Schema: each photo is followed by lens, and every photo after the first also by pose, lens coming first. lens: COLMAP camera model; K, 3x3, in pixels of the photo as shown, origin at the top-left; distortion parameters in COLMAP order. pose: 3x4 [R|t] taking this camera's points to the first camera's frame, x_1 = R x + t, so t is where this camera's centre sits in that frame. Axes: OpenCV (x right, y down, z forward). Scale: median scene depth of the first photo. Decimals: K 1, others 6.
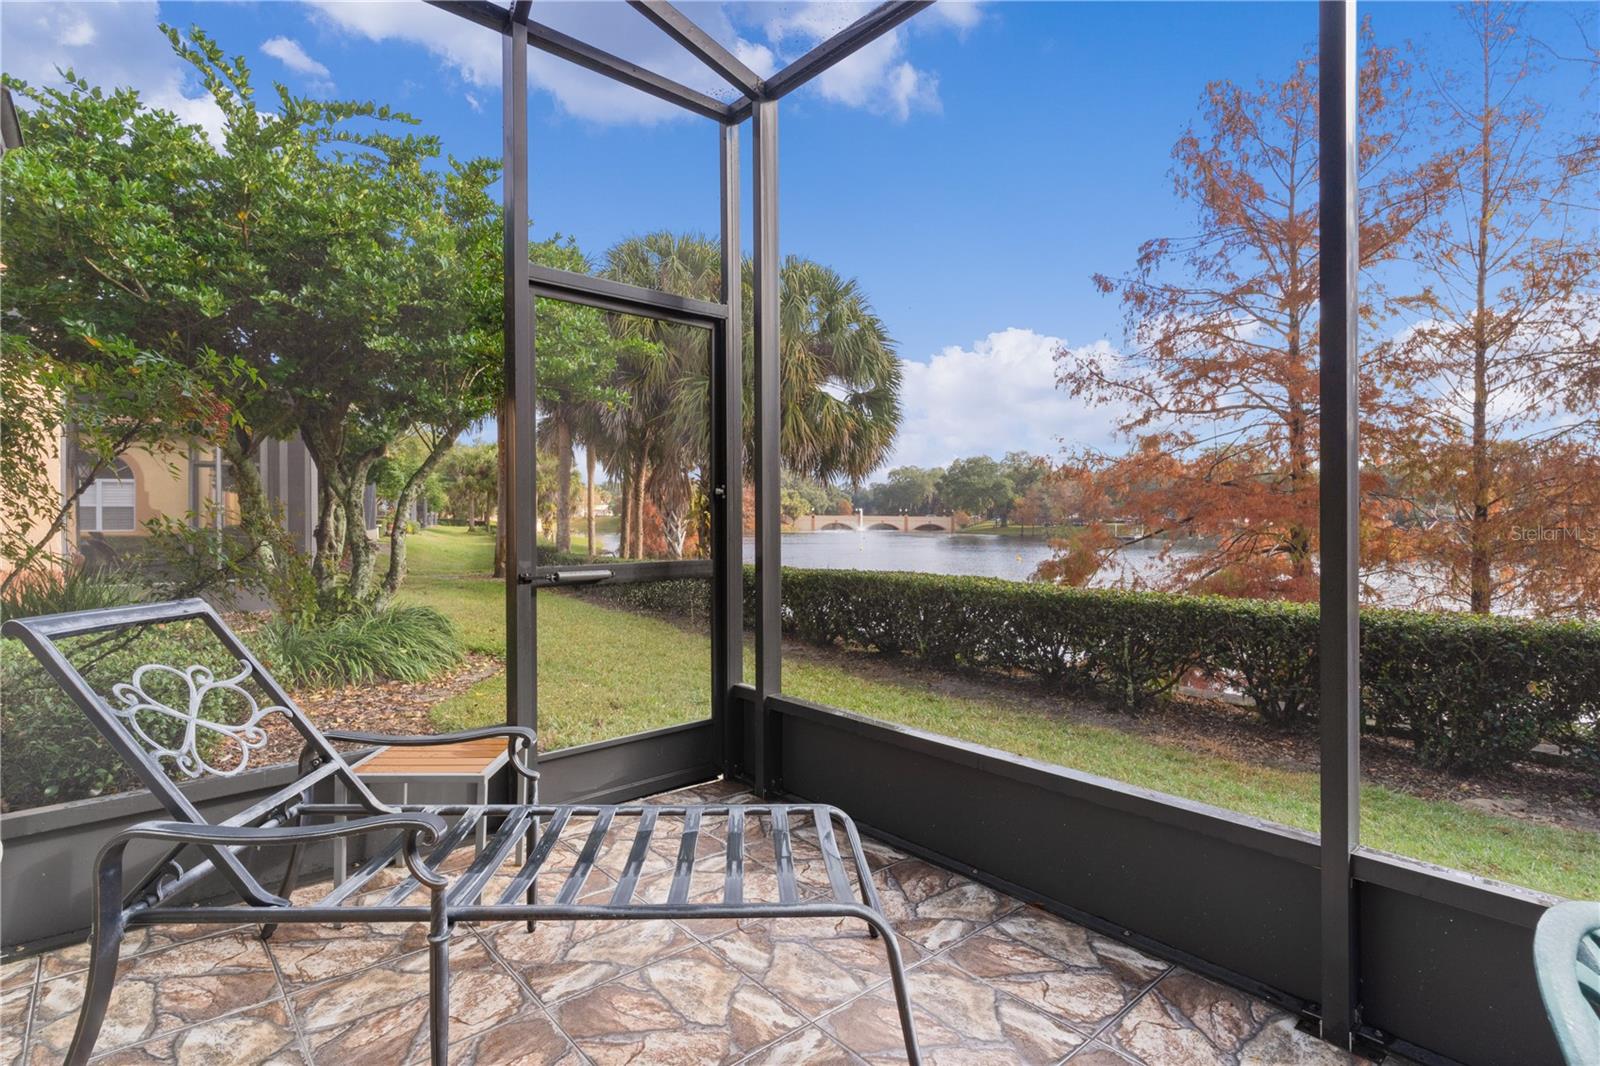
lens RADIAL K [[770.3, 0, 804.0], [0, 770.3, 511.5], [0, 0, 1]] dist [0.007189, -0.001242]
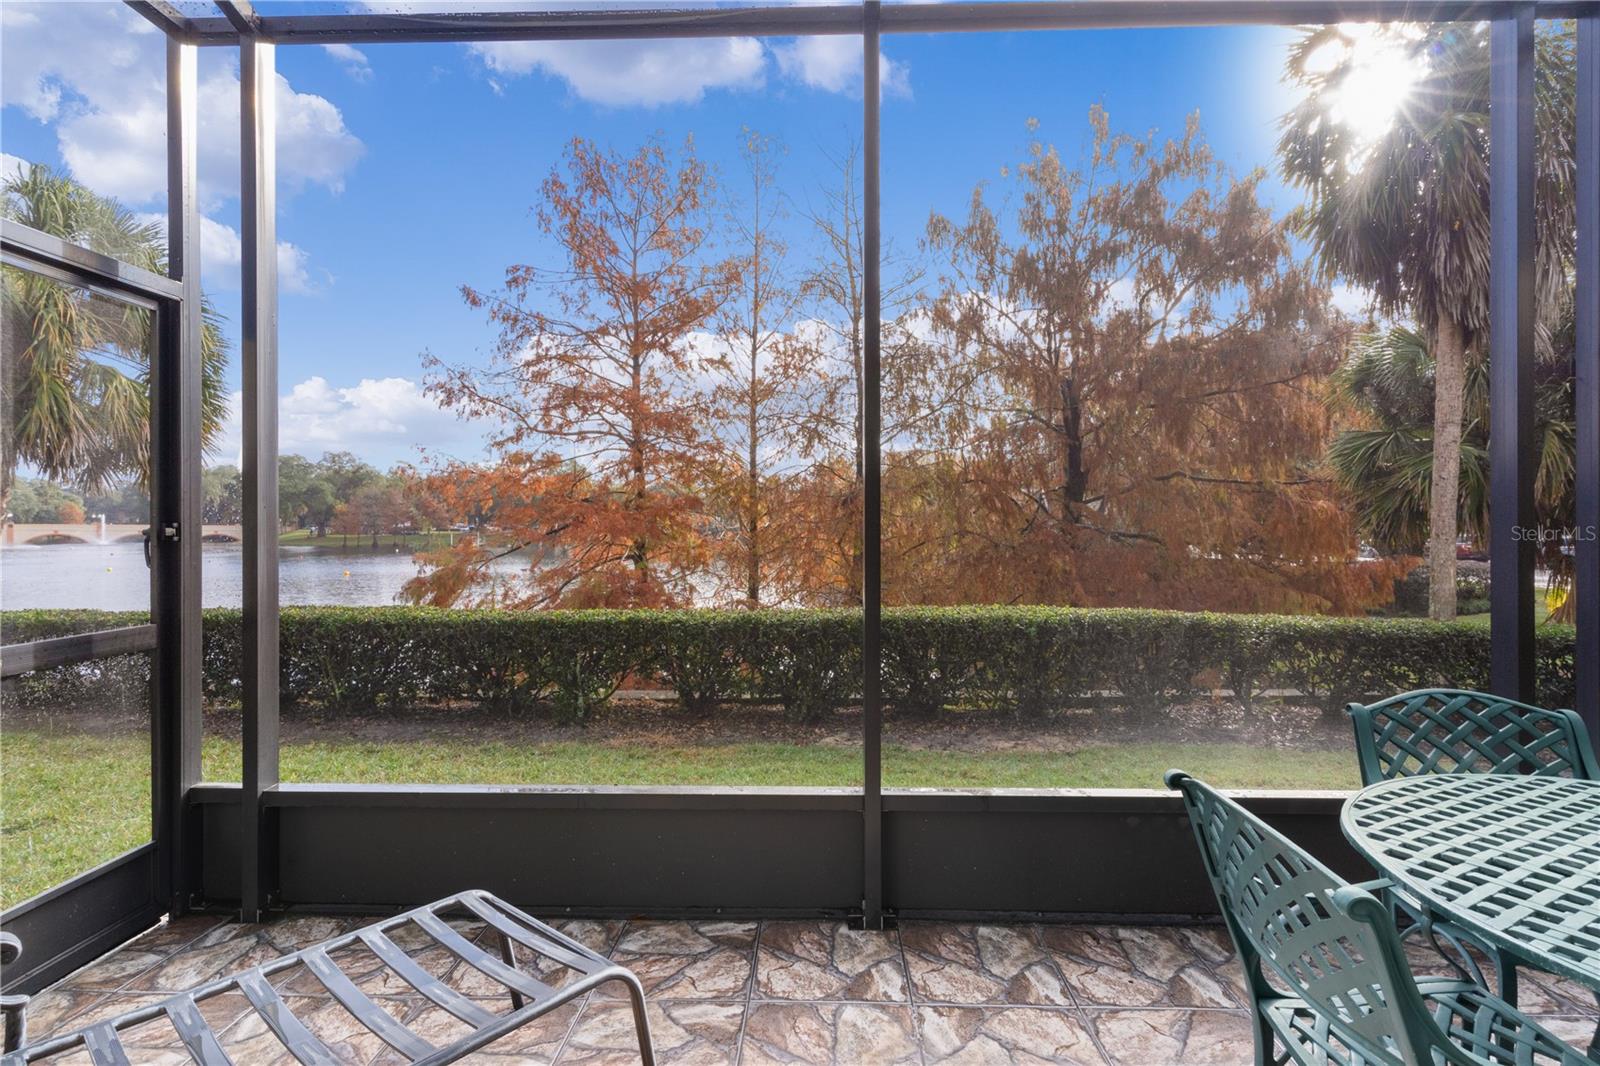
lens RADIAL K [[770.3, 0, 791.2], [0, 770.3, 516.3], [0, 0, 1]] dist [0.007189, -0.001242]
pose [[0.692487, 0.004955, 0.721413, -0.120959], [-0.002475, 0.999987, -0.004492, -0.020416], [-0.721426, 0.001325, 0.692490, 0.028059]]
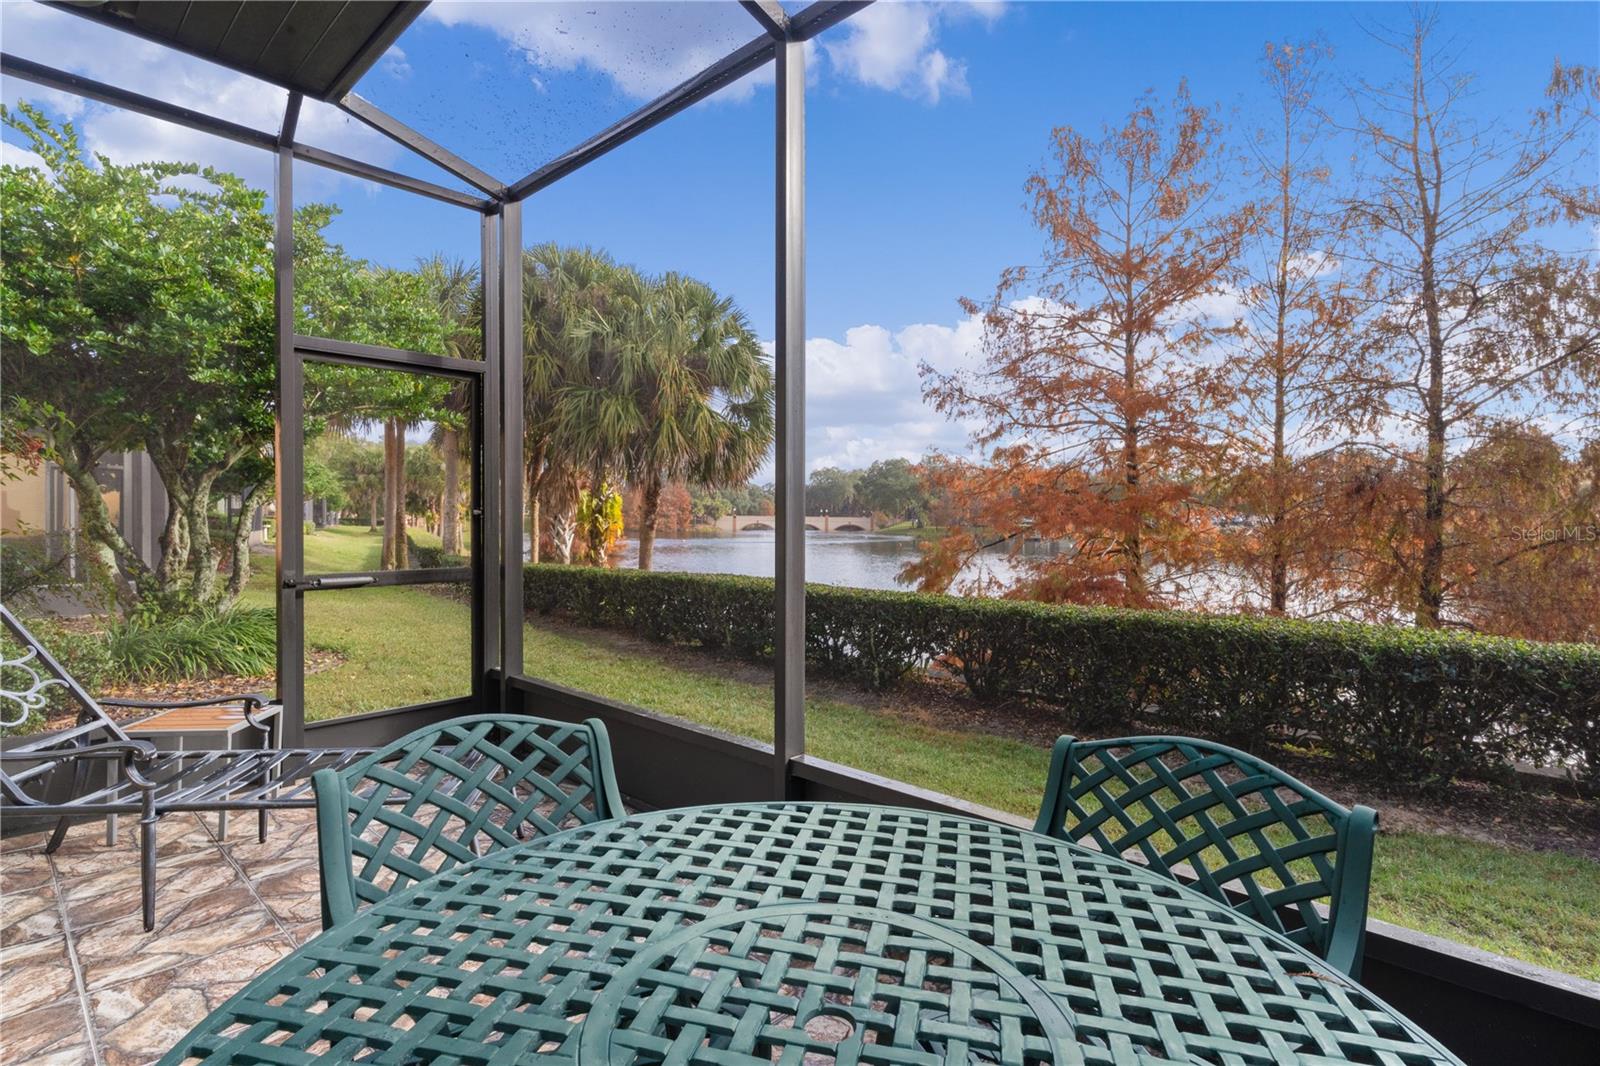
lens RADIAL K [[770.3, 0, 796.7], [0, 770.3, 515.2], [0, 0, 1]] dist [0.007189, -0.001242]
pose [[0.996249, 0.004300, 0.086428, 0.151893], [-0.004689, 0.999980, 0.004294, -0.015119], [-0.086408, -0.004683, 0.996249, -0.143556]]
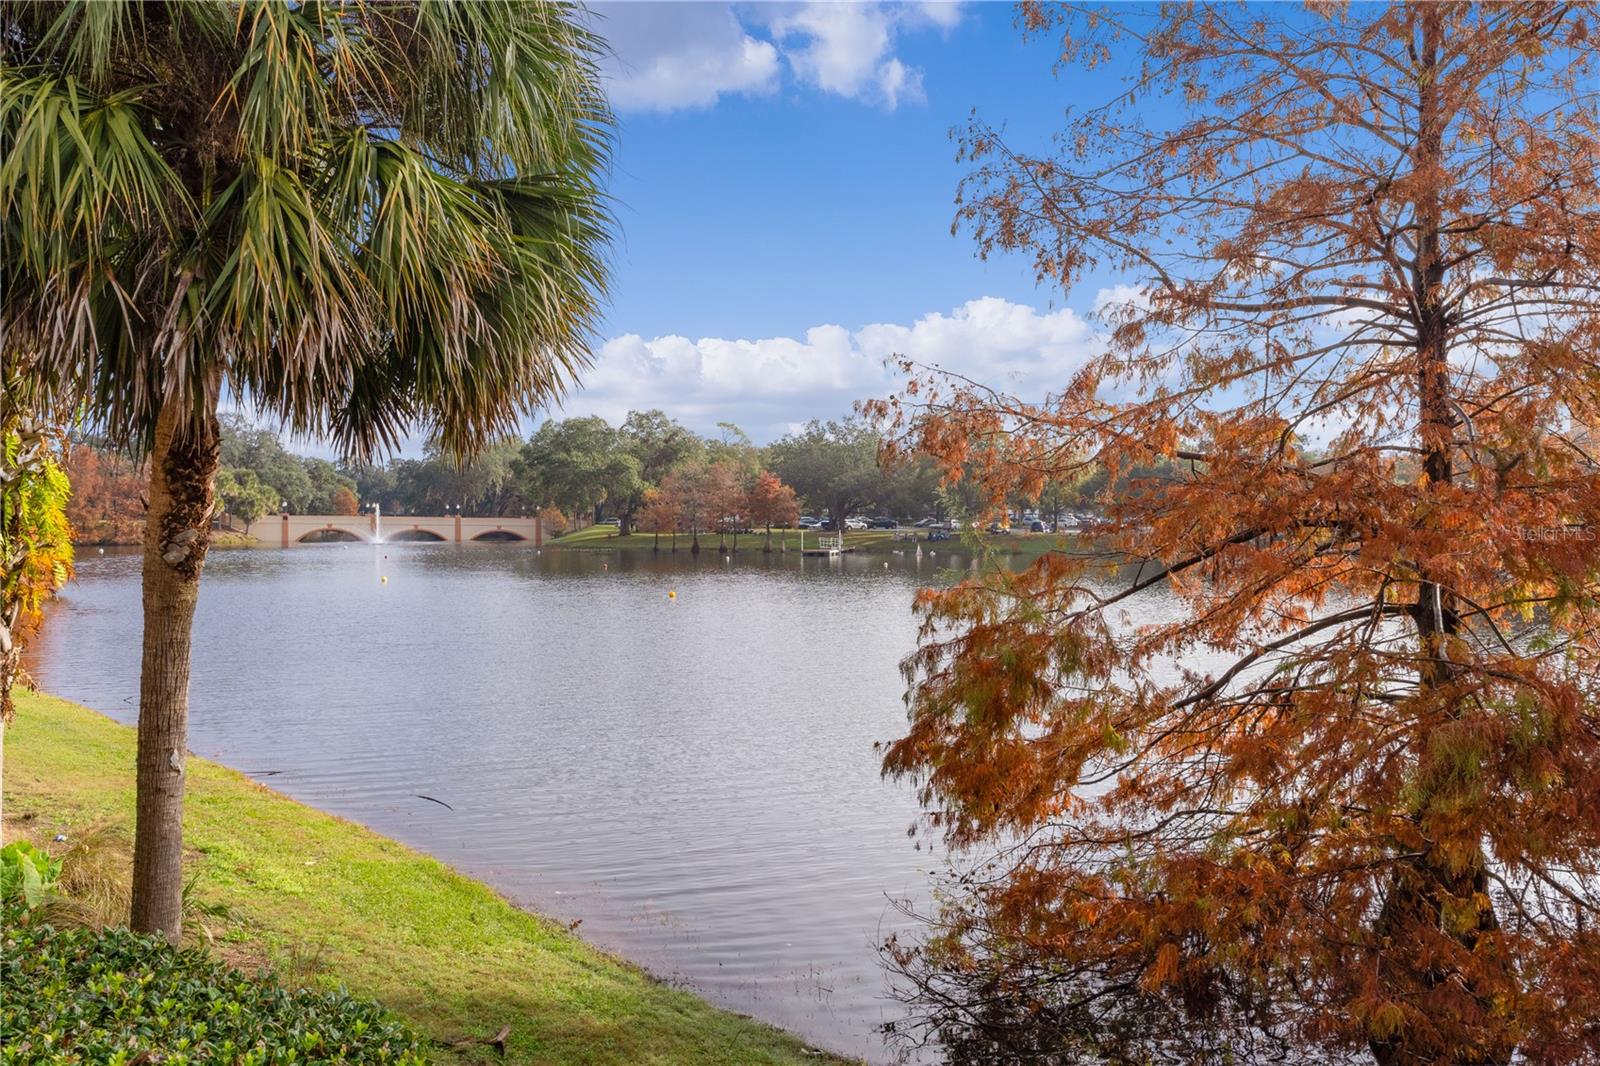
lens RADIAL K [[1247.5, 0, 786.5], [0, 1247.5, 529.9], [0, 0, 1]] dist [-0.011528, 0.002297]
pose [[0.922376, -0.001843, 0.386289, -0.037997], [-0.004762, 0.999858, 0.016142, -0.025483], [-0.386264, -0.016728, 0.922237, 1.085737]]
